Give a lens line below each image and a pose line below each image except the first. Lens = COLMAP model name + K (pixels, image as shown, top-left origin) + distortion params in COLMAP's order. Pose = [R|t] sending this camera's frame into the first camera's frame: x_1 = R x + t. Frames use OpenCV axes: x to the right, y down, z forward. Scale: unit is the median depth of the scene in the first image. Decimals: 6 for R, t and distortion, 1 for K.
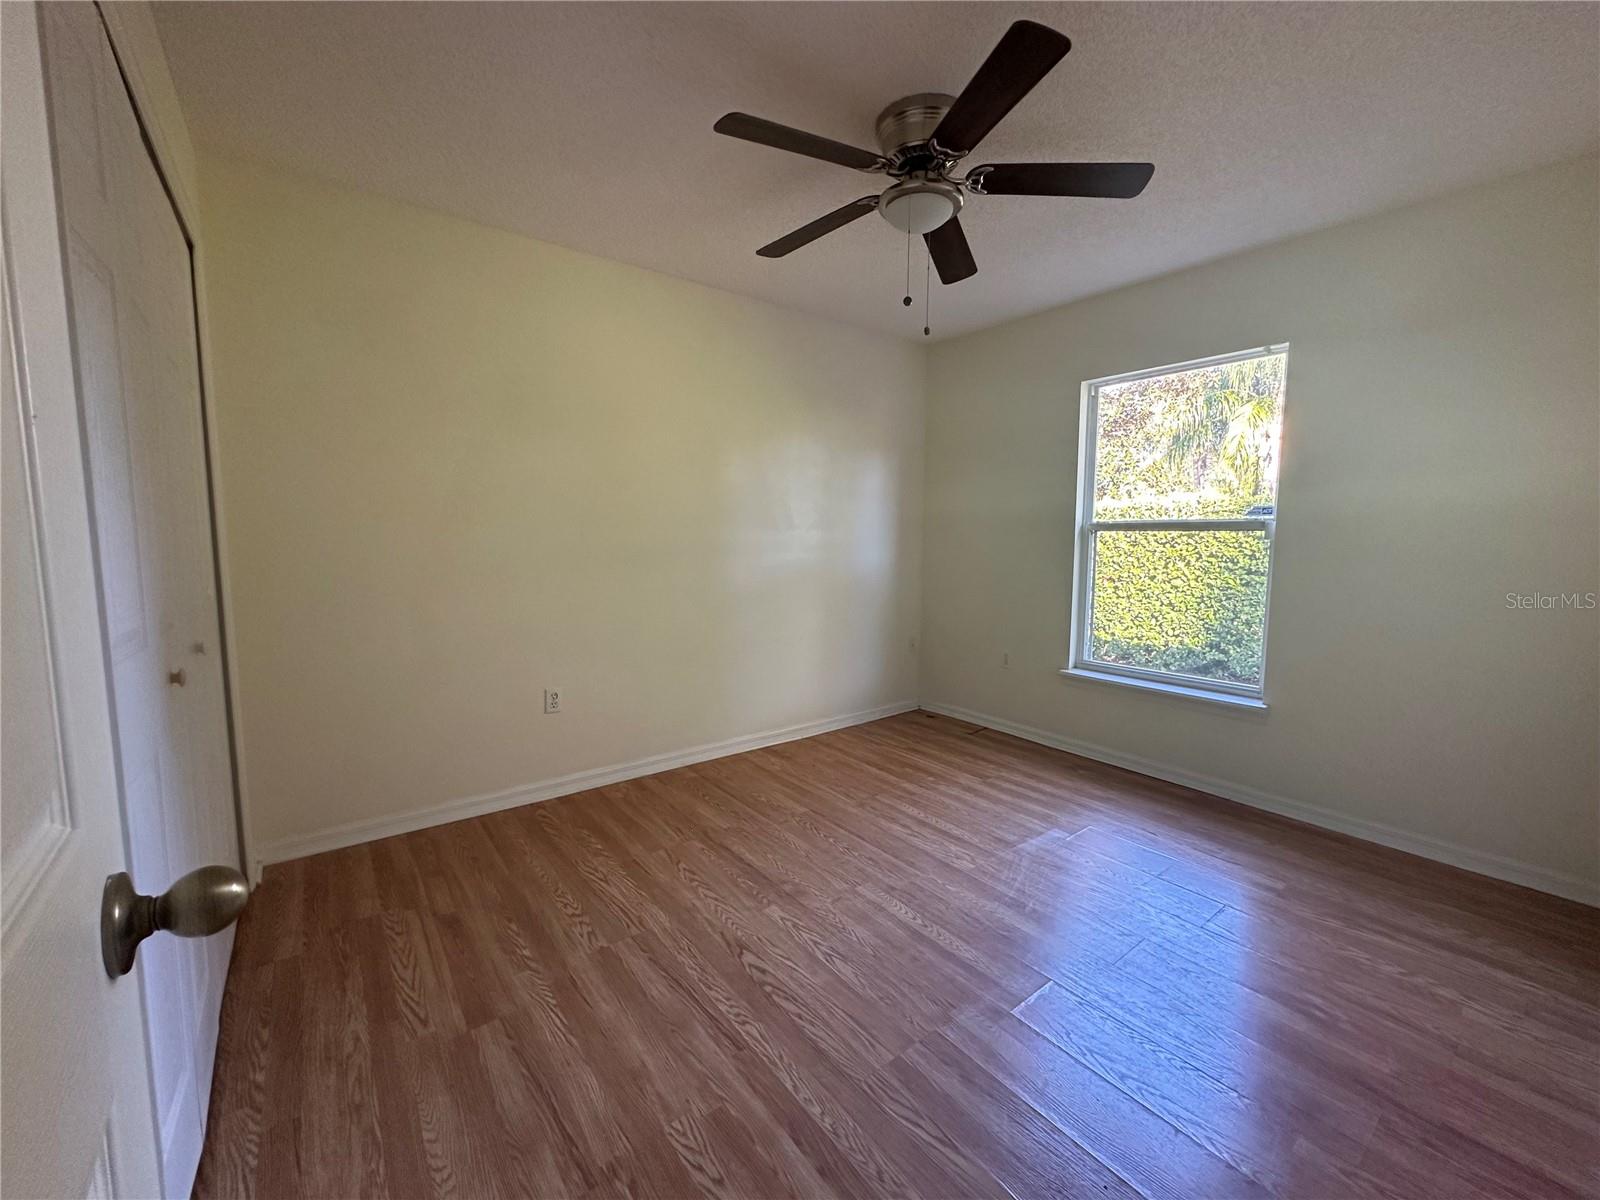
lens RADIAL K [[638.9, 0, 800.0], [0, 638.9, 600.0], [0, 0, 1]] dist [-0.004143, 0.000206]
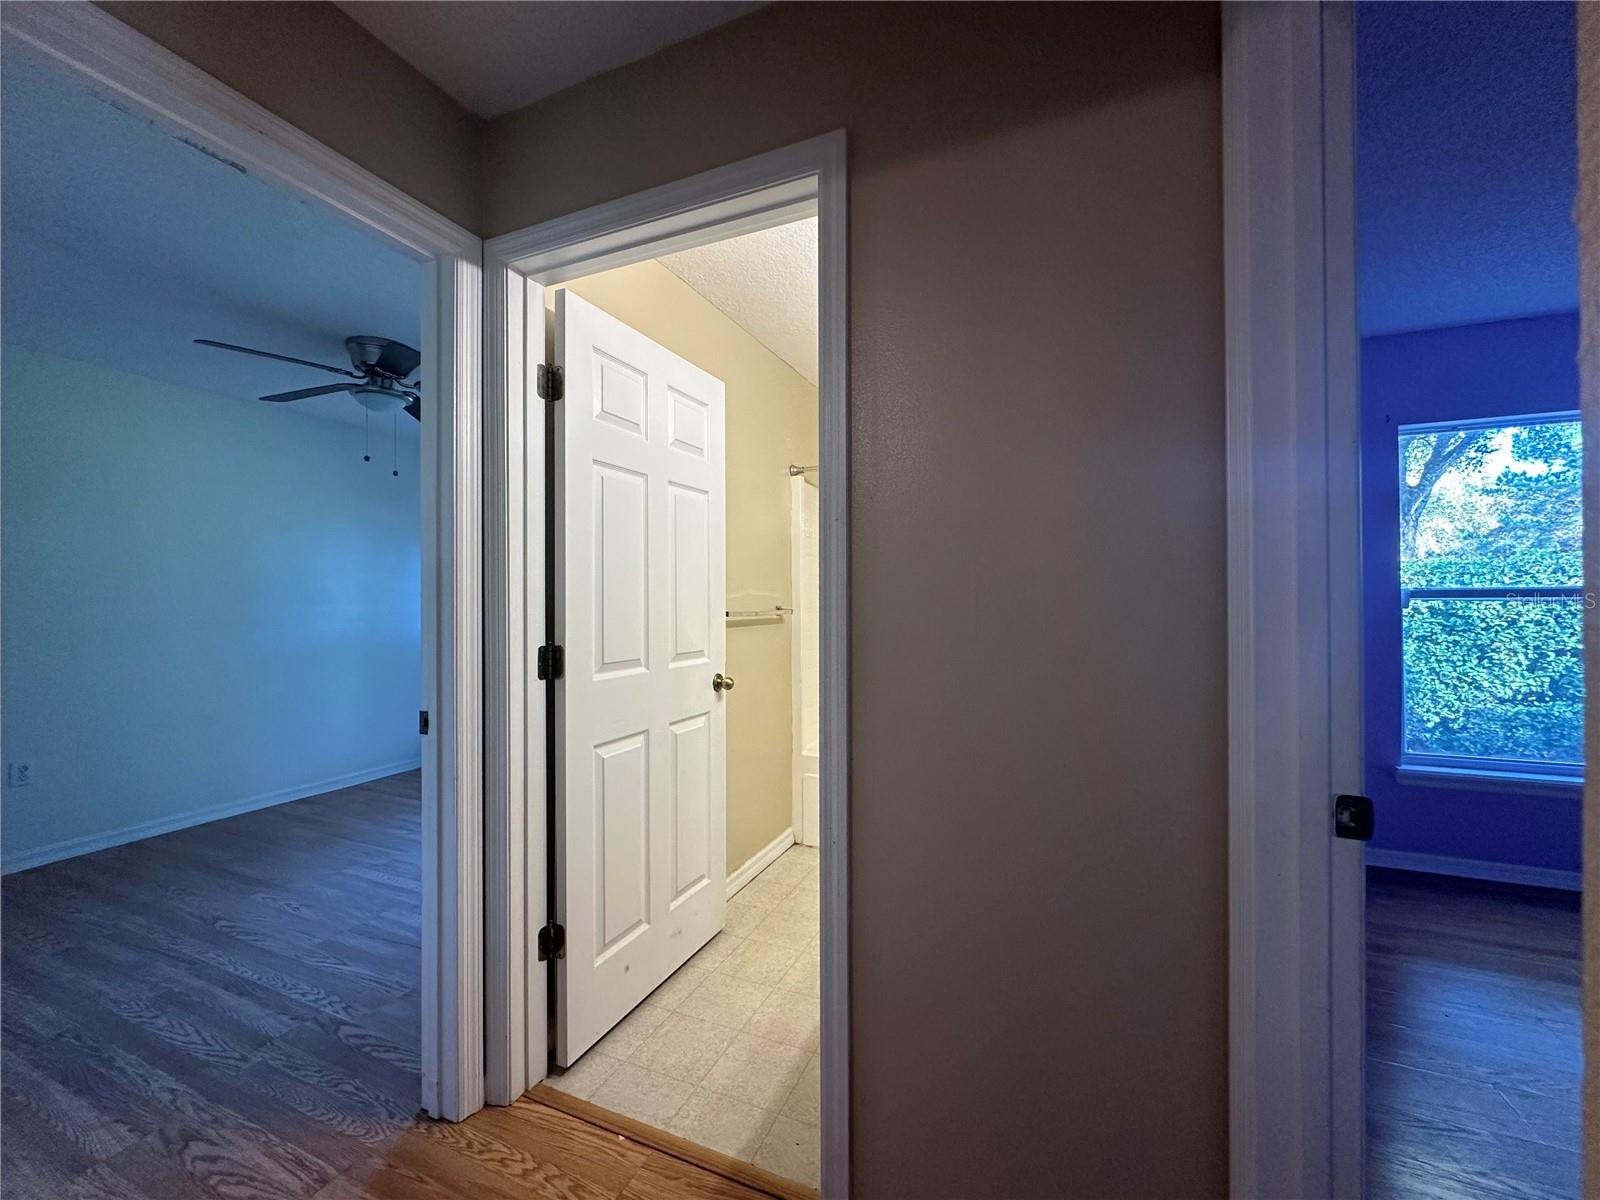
lens RADIAL K [[638.9, 0, 800.0], [0, 638.9, 600.0], [0, 0, 1]] dist [-0.004143, 0.000206]
pose [[0.873287, -0.006547, 0.487162, 0.314633], [0.057924, 0.994213, -0.090474, 0.070263], [-0.483750, 0.107228, 0.868613, -0.776591]]
